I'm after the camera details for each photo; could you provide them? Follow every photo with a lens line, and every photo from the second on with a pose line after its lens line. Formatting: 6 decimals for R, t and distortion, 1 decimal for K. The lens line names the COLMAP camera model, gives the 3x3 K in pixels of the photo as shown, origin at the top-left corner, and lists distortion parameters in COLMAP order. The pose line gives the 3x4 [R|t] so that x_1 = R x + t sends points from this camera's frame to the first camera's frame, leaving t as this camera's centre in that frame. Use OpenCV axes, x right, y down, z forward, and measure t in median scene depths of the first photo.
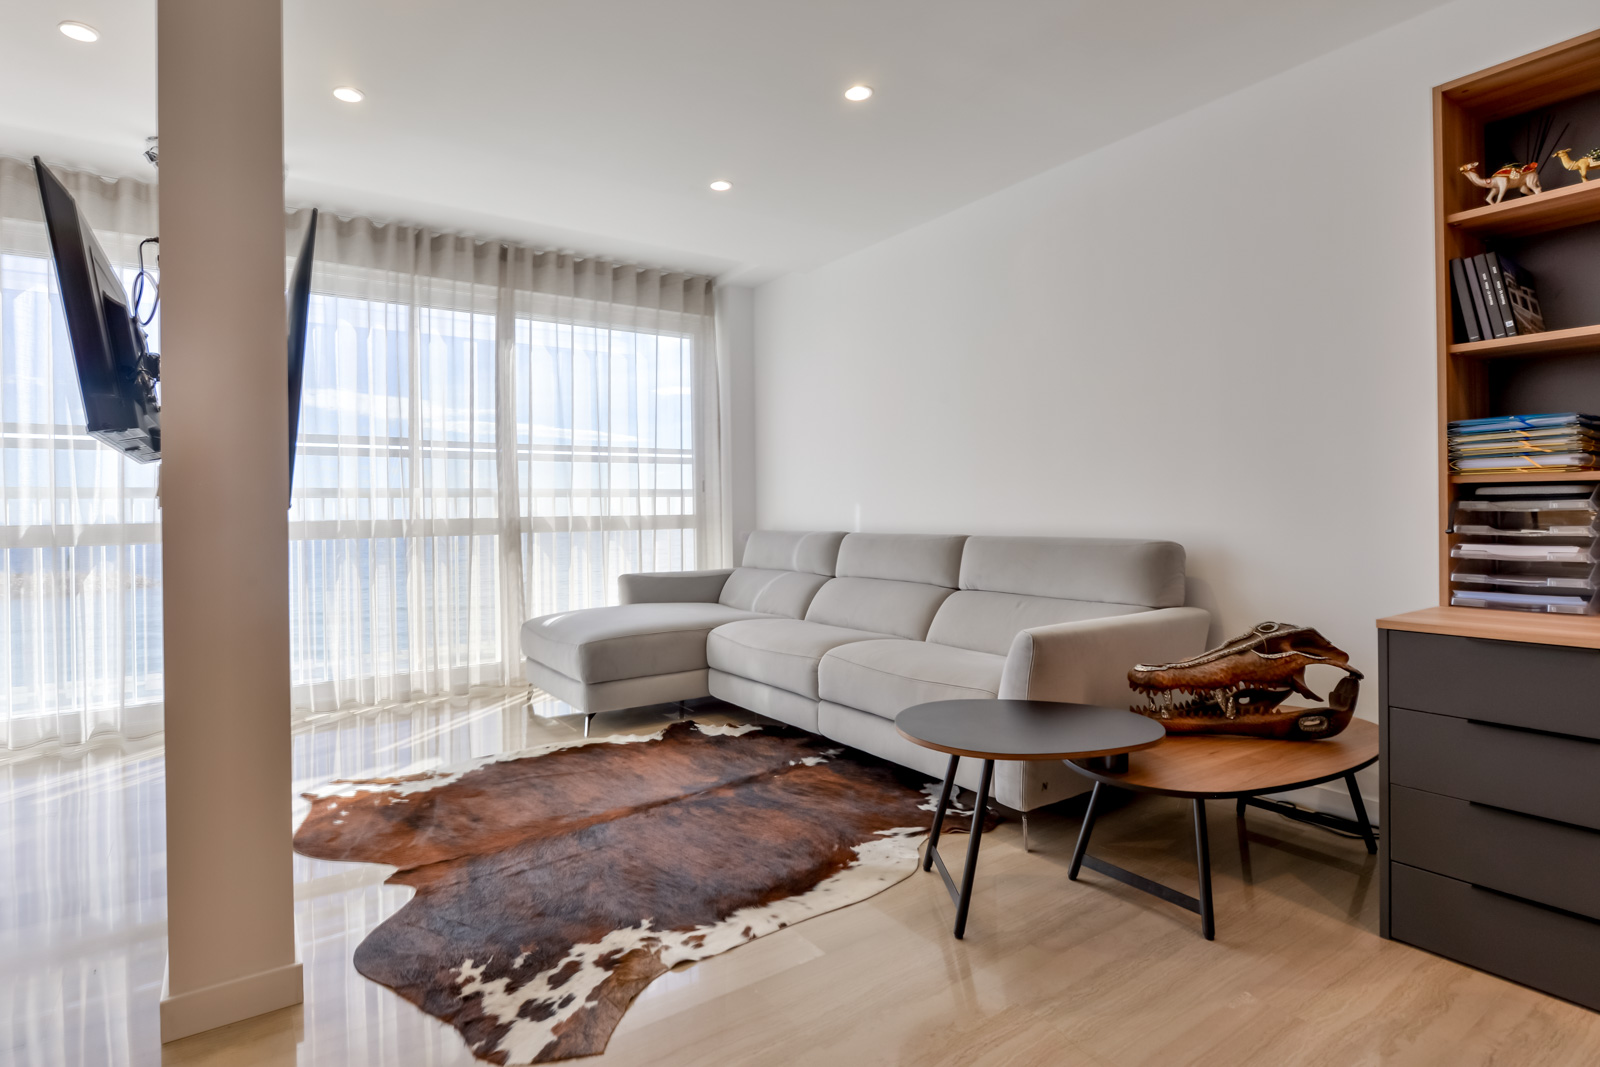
lens RADIAL K [[811.5, 0, 764.1], [0, 811.5, 512.9], [0, 0, 1]] dist [-0.003879, -0.002144]
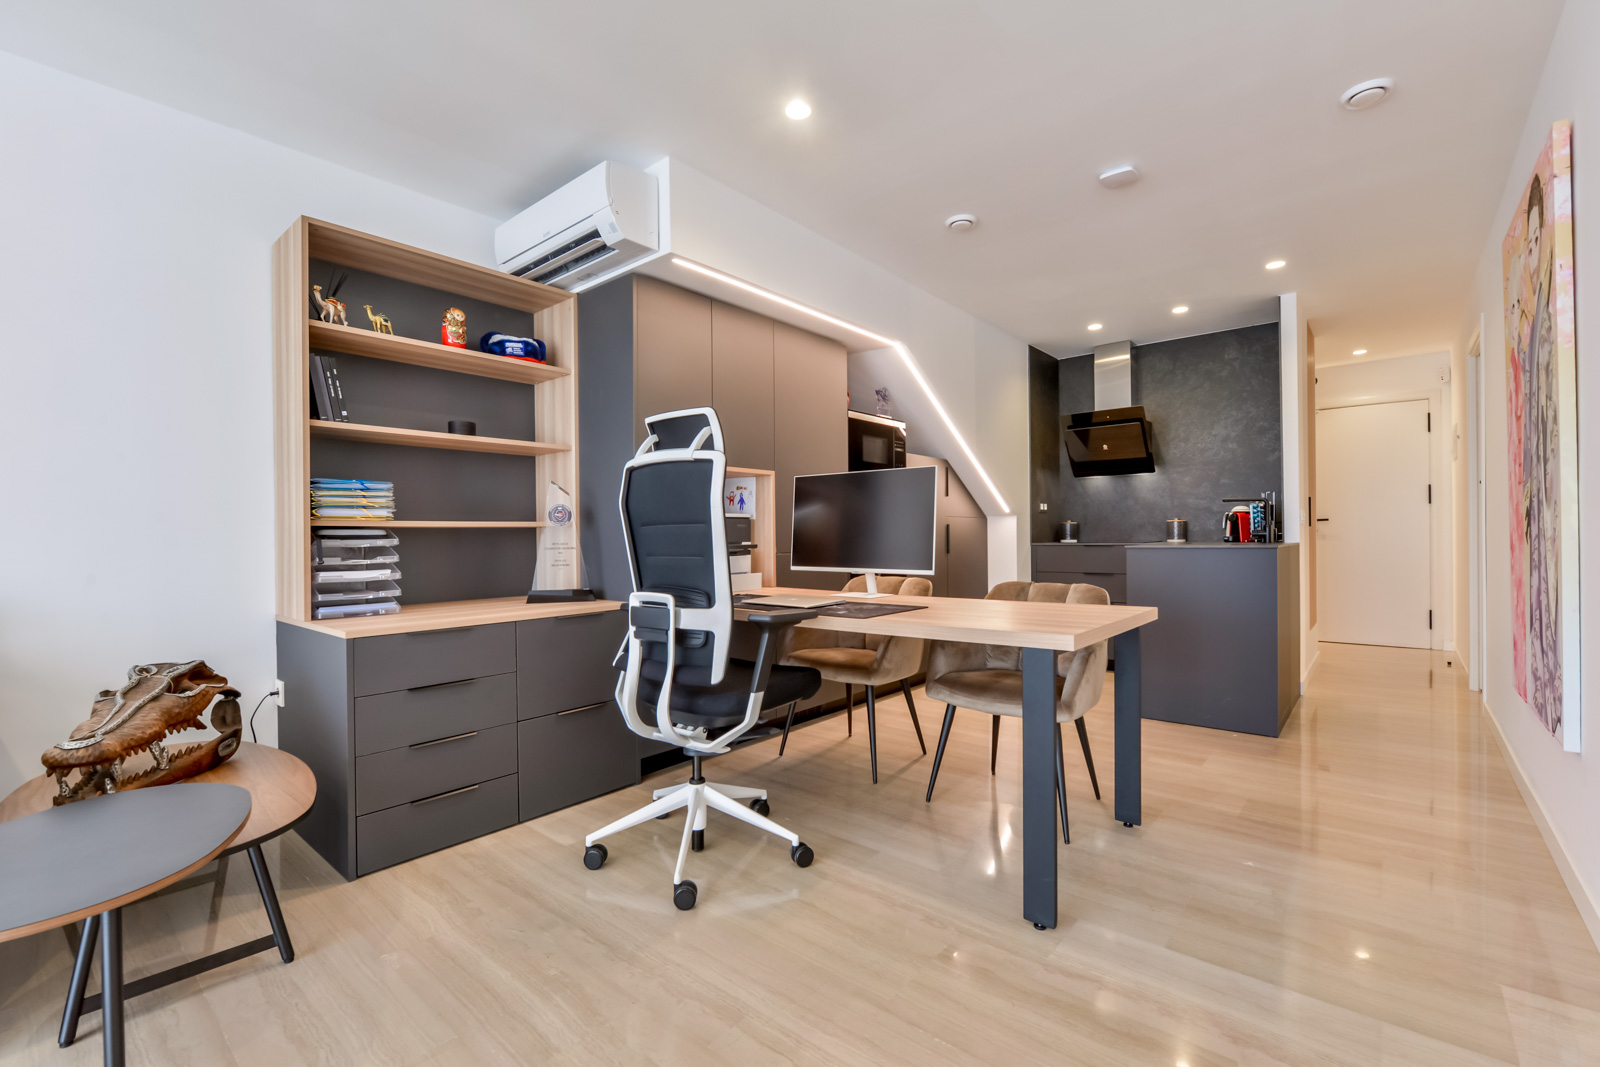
lens RADIAL K [[689.0, 0, 806.0], [0, 689.0, 537.6], [0, 0, 1]] dist [-0.011745, 0.000079]
pose [[-0.278347, 0.011323, 0.960414, -0.296413], [0.014169, 0.999870, -0.007682, 0.001383], [-0.960376, 0.011470, -0.278471, 0.378880]]
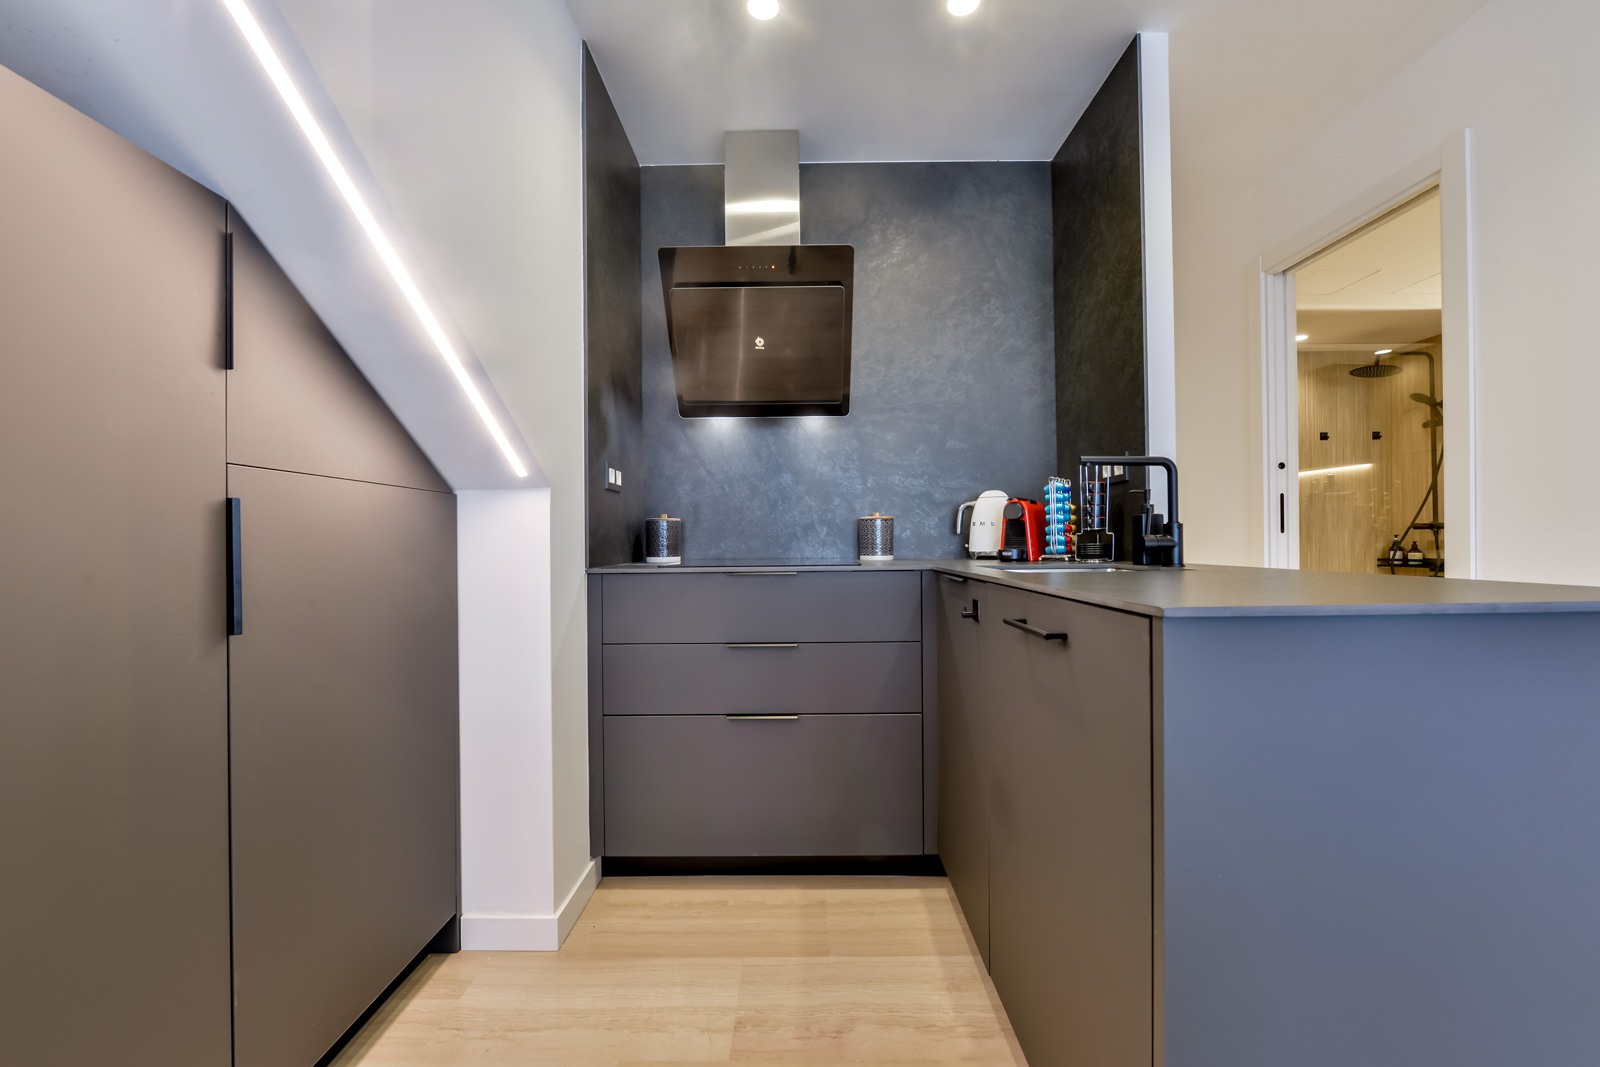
lens RADIAL K [[631.8, 0, 799.1], [0, 631.8, 537.8], [0, 0, 1]] dist [-0.006067, -0.001108]
pose [[-0.828355, 0.020214, 0.559839, 0.683781], [0.017854, 0.999794, -0.009681, -0.008833], [-0.559919, 0.001976, -0.828545, -0.248712]]
